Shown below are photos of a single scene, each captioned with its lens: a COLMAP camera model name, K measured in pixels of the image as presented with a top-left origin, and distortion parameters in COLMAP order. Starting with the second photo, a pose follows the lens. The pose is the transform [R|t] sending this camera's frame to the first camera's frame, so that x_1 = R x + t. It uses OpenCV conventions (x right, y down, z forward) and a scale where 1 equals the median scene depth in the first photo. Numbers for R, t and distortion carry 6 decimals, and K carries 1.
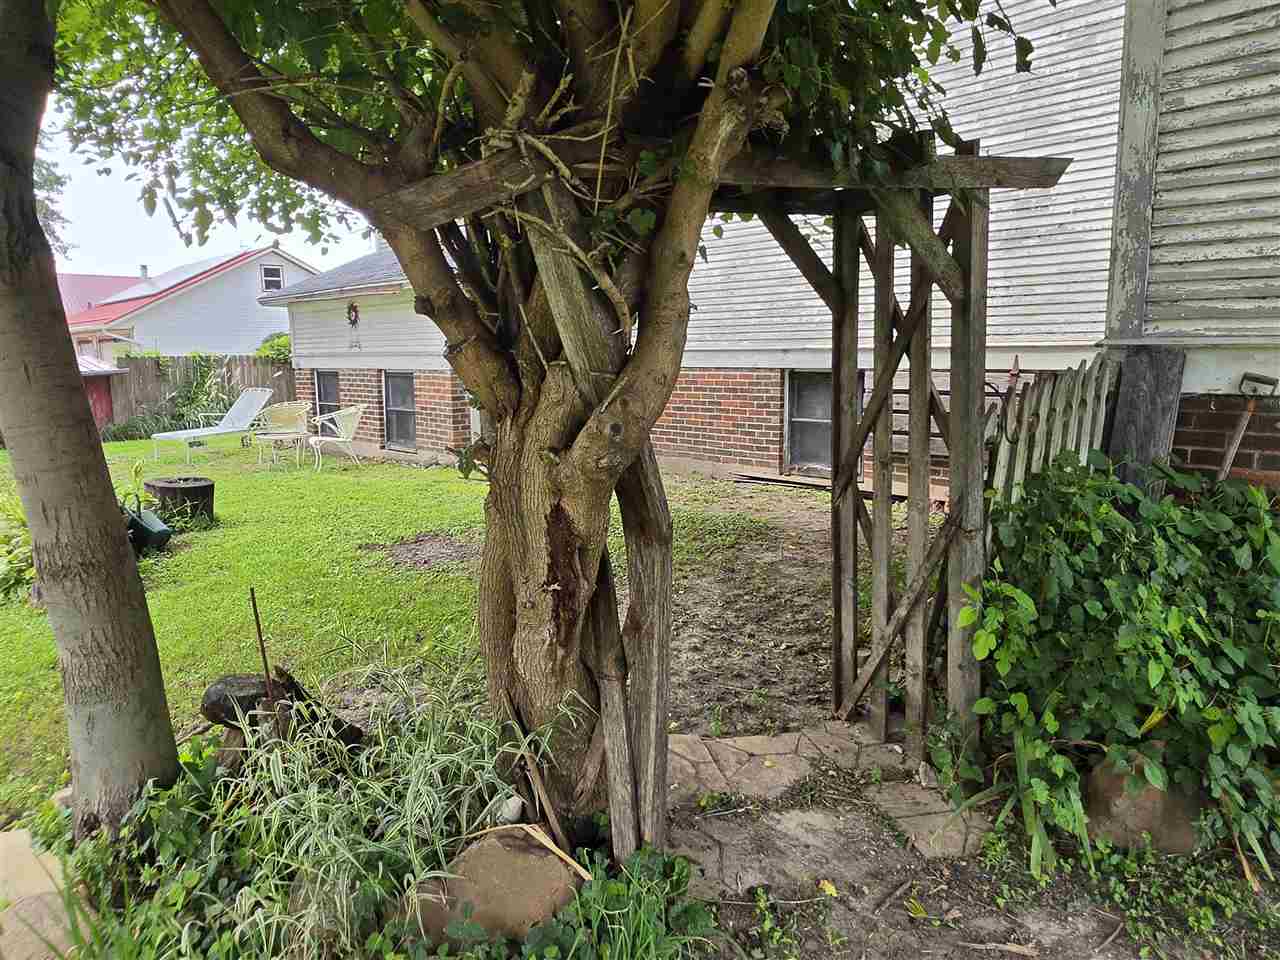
lens RADIAL K [[786.2, 0, 640.0], [0, 786.2, 480.0], [0, 0, 1]] dist [-0.001322, -0.000321]
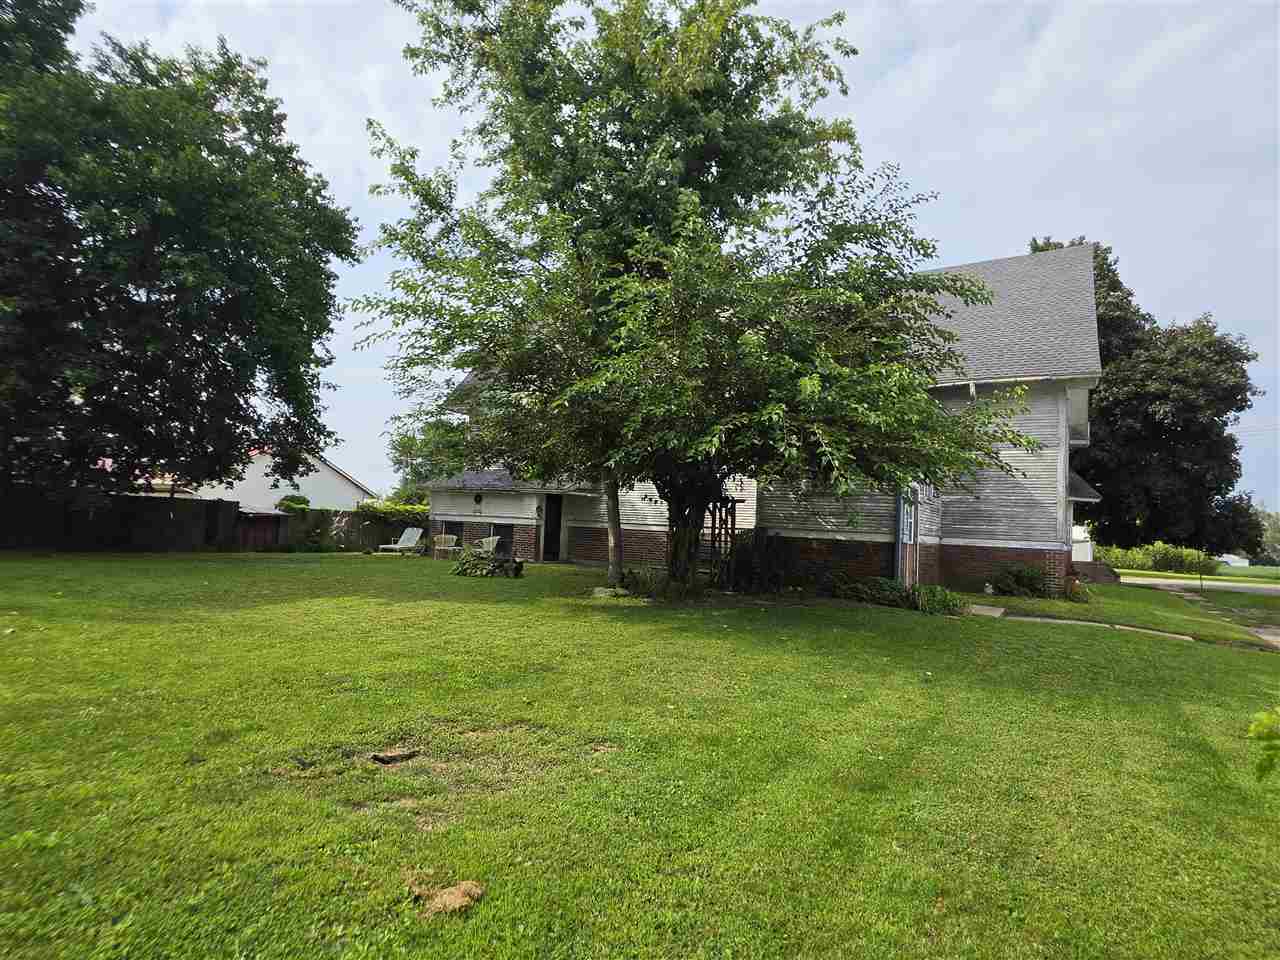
lens RADIAL K [[730.4, 0, 640.0], [0, 730.4, 480.0], [0, 0, 1]] dist [-0.001651, -0.000301]
pose [[0.965027, 0.090694, 0.245961, -1.757566], [-0.024300, 0.965156, -0.260545, 1.015198], [-0.261020, 0.245456, 0.933606, -4.305760]]
